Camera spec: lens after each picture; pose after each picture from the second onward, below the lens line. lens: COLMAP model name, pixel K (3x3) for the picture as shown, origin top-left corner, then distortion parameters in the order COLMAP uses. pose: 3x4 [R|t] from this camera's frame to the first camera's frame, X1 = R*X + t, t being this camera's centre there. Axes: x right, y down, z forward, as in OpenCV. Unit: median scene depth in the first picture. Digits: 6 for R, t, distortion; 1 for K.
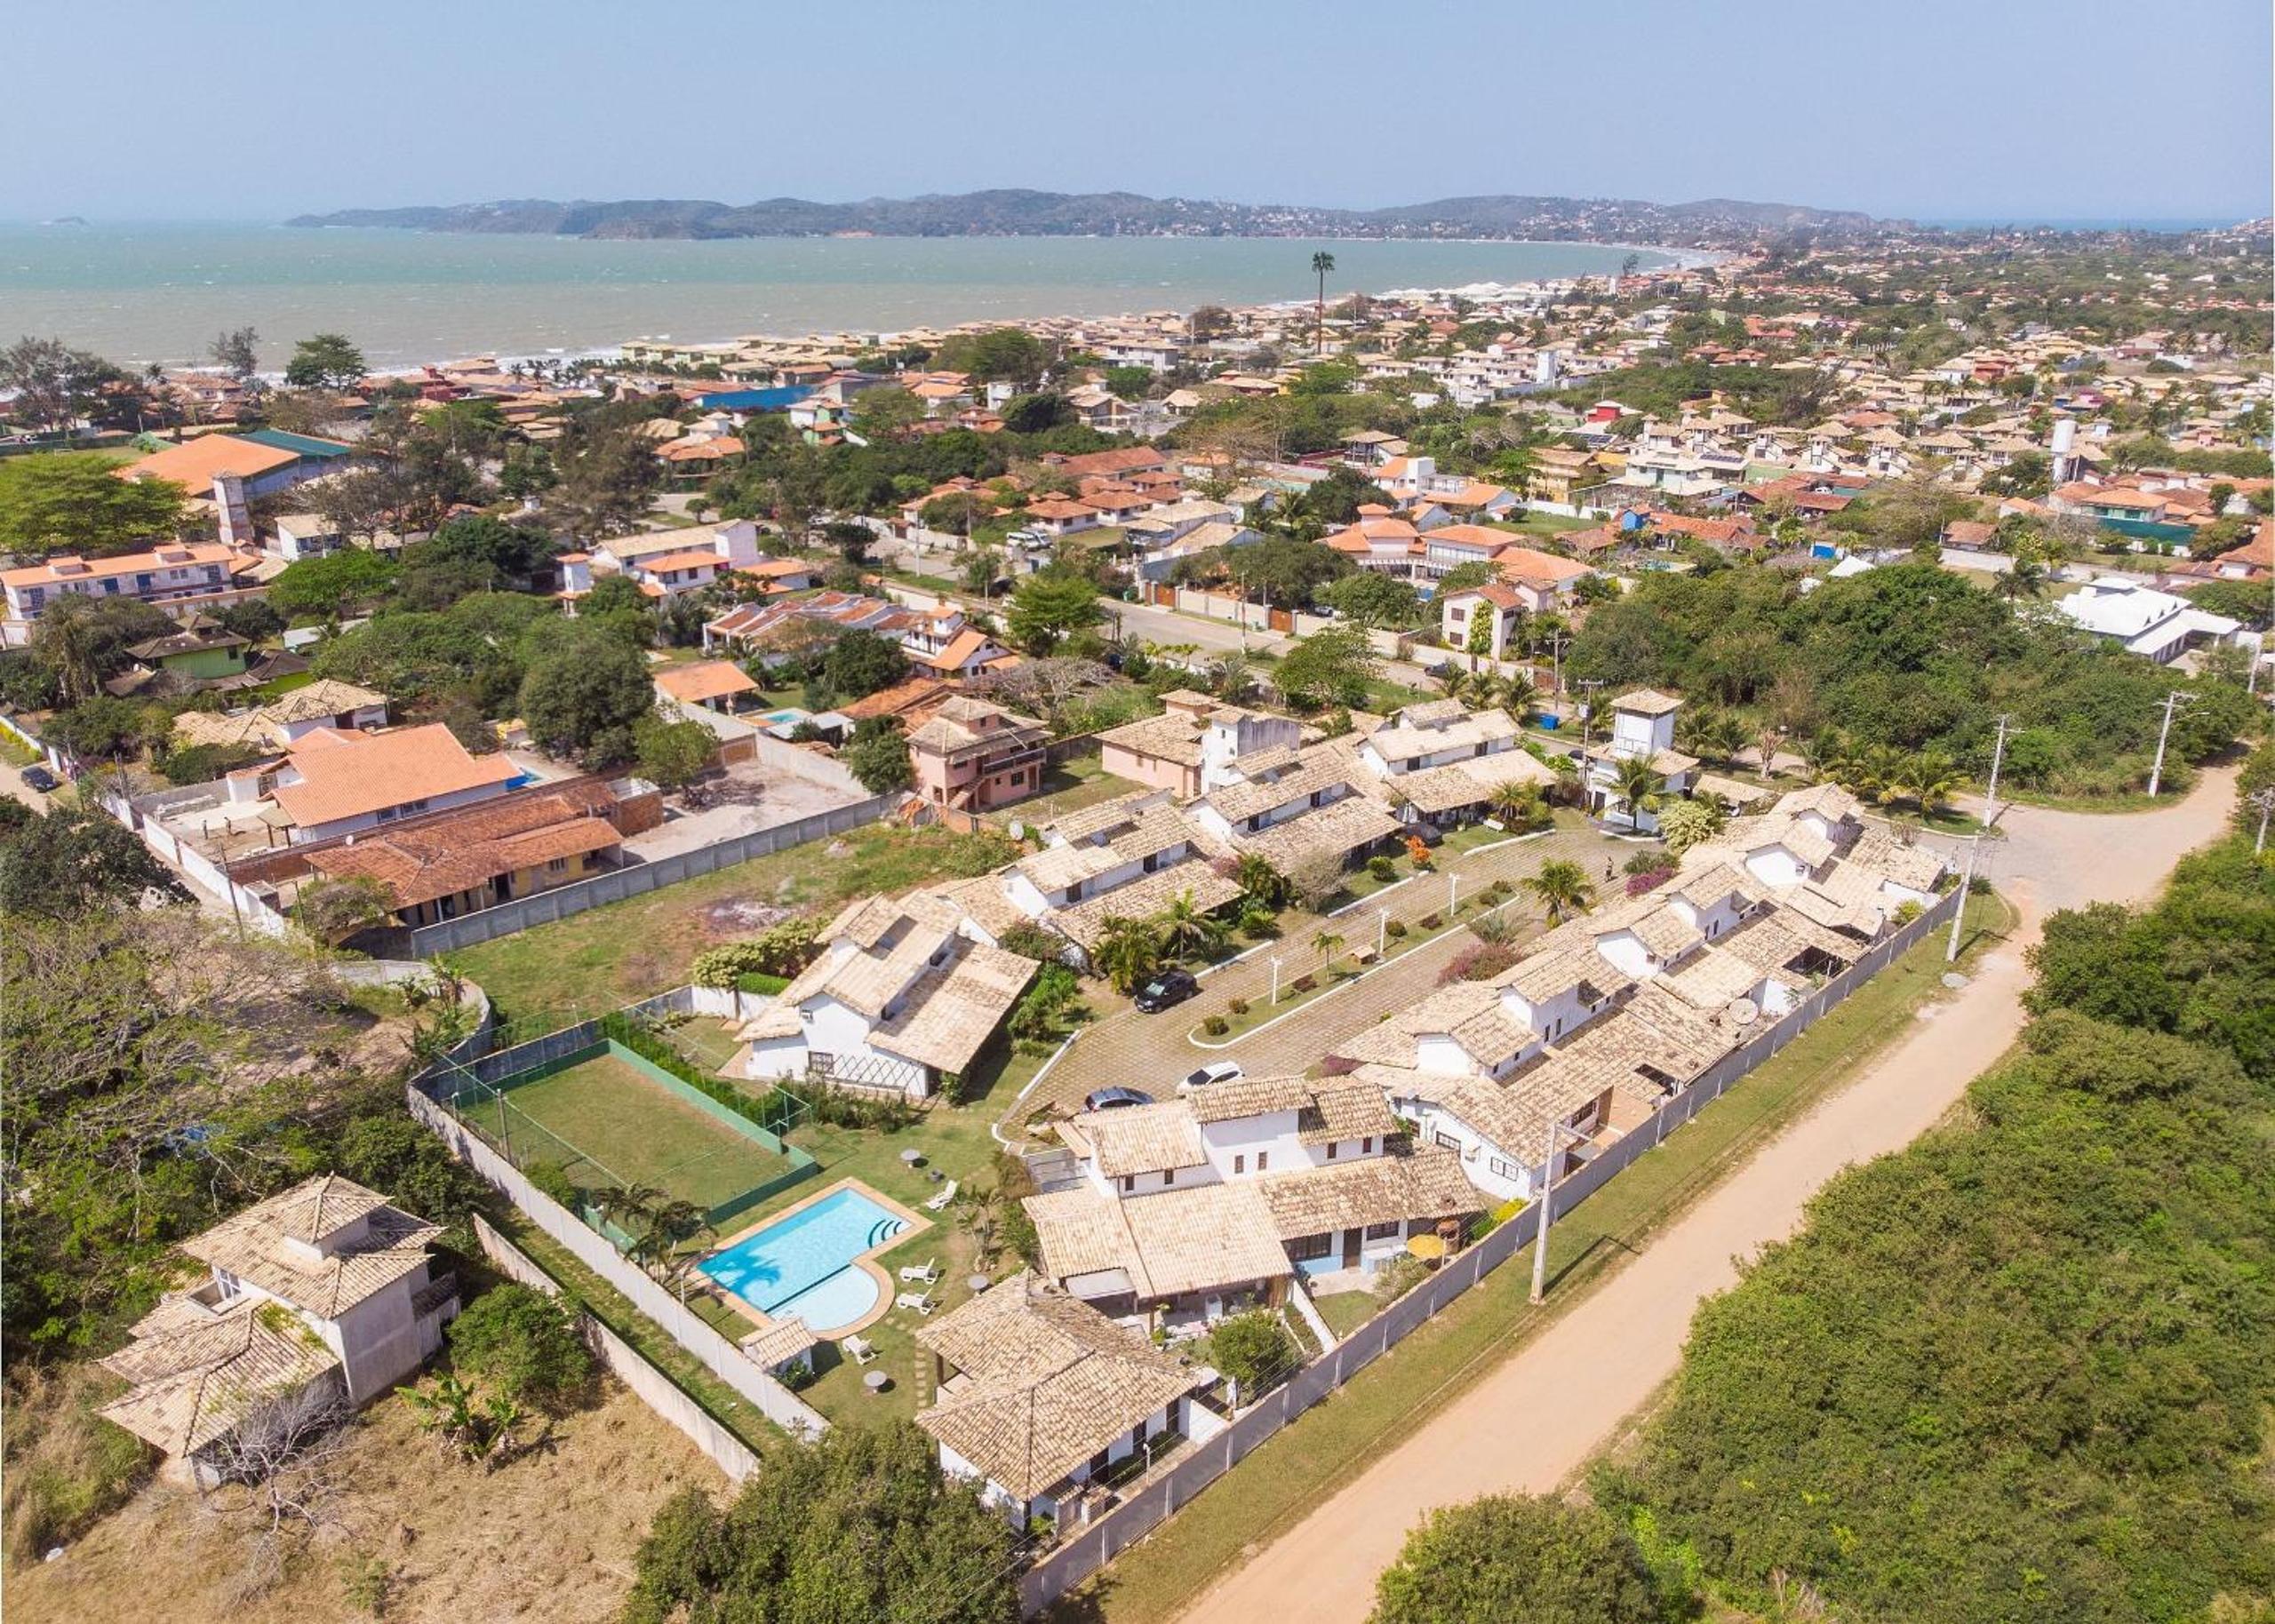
lens RADIAL K [[1641.7, 0, 1139.6], [0, 1641.7, 858.5], [0, 0, 1]] dist [0.054366, -0.098119]
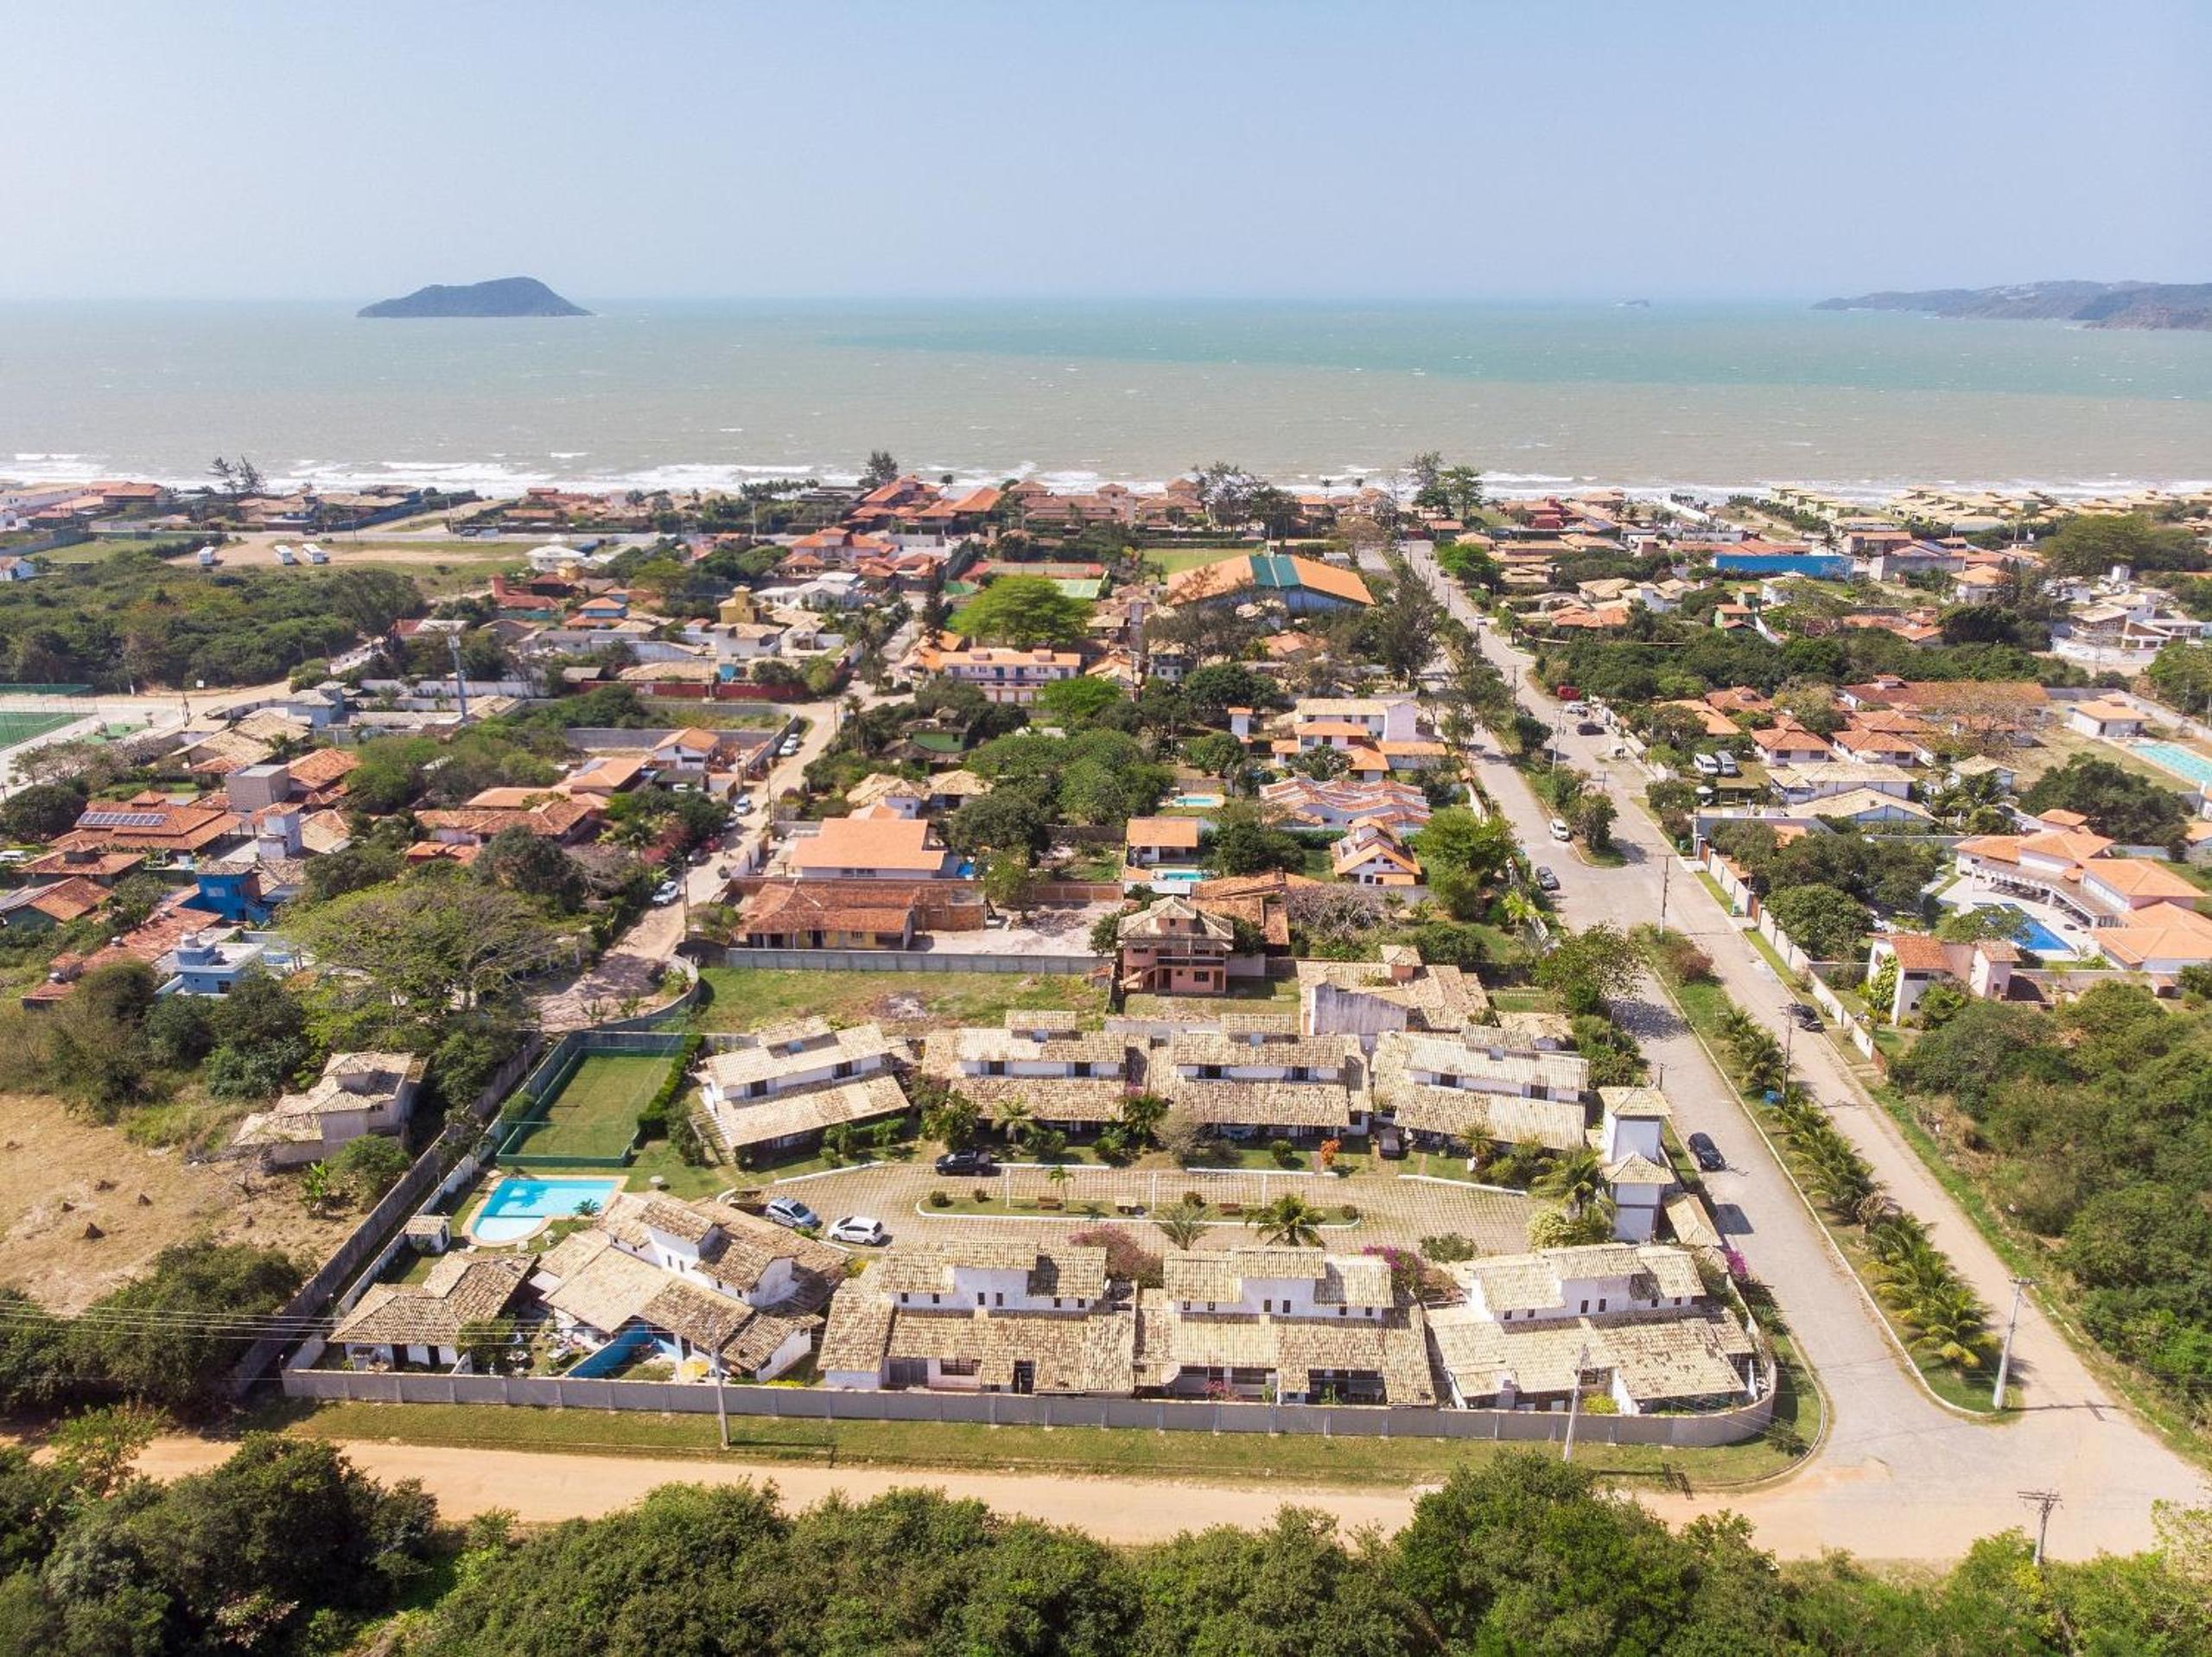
lens RADIAL K [[1634.4, 0, 1106.0], [0, 1634.4, 828.5], [0, 0, 1]] dist [0.005153, 0.002083]
pose [[0.656123, 0.235479, -0.716974, 0.765564], [-0.273425, 0.959696, 0.064978, -0.228528], [0.703378, 0.153405, 0.694065, 0.129111]]
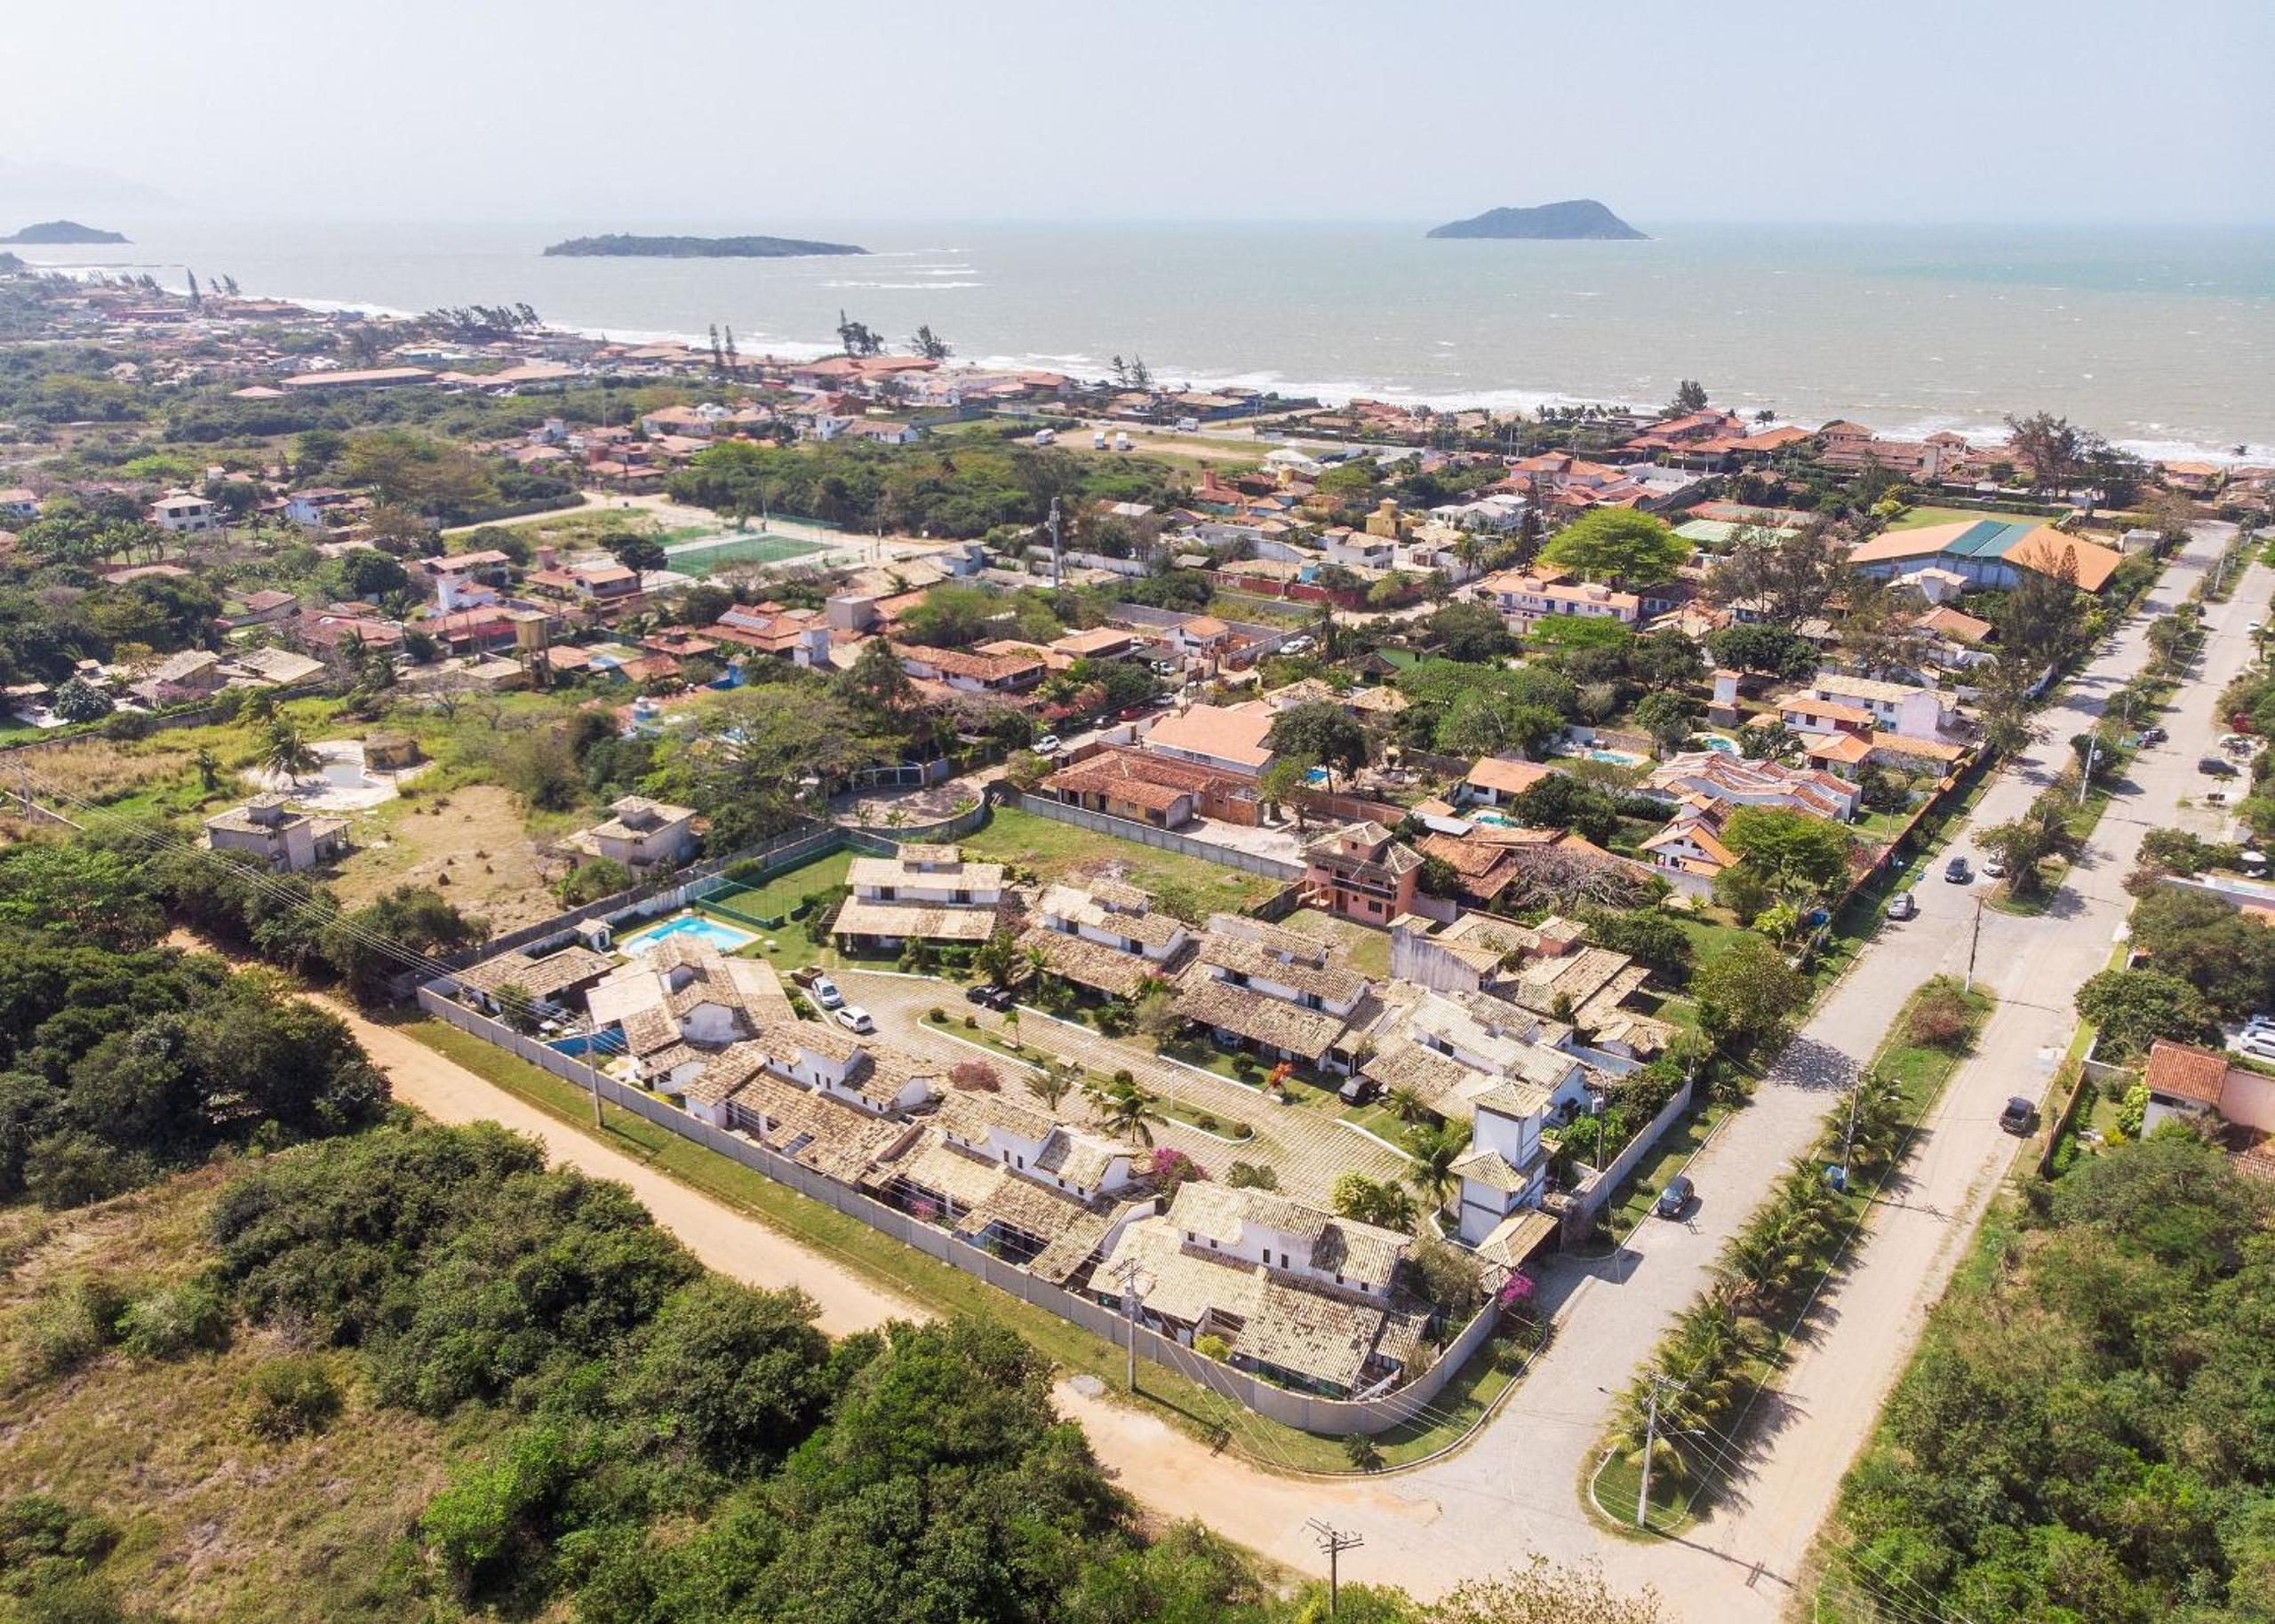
lens RADIAL K [[1641.7, 0, 1139.6], [0, 1641.7, 858.5], [0, 0, 1]] dist [0.054366, -0.098119]
pose [[0.128496, 0.361749, -0.923378, 1.049537], [-0.363325, 0.883532, 0.295579, -0.394070], [0.922759, 0.297505, 0.244963, 0.606662]]
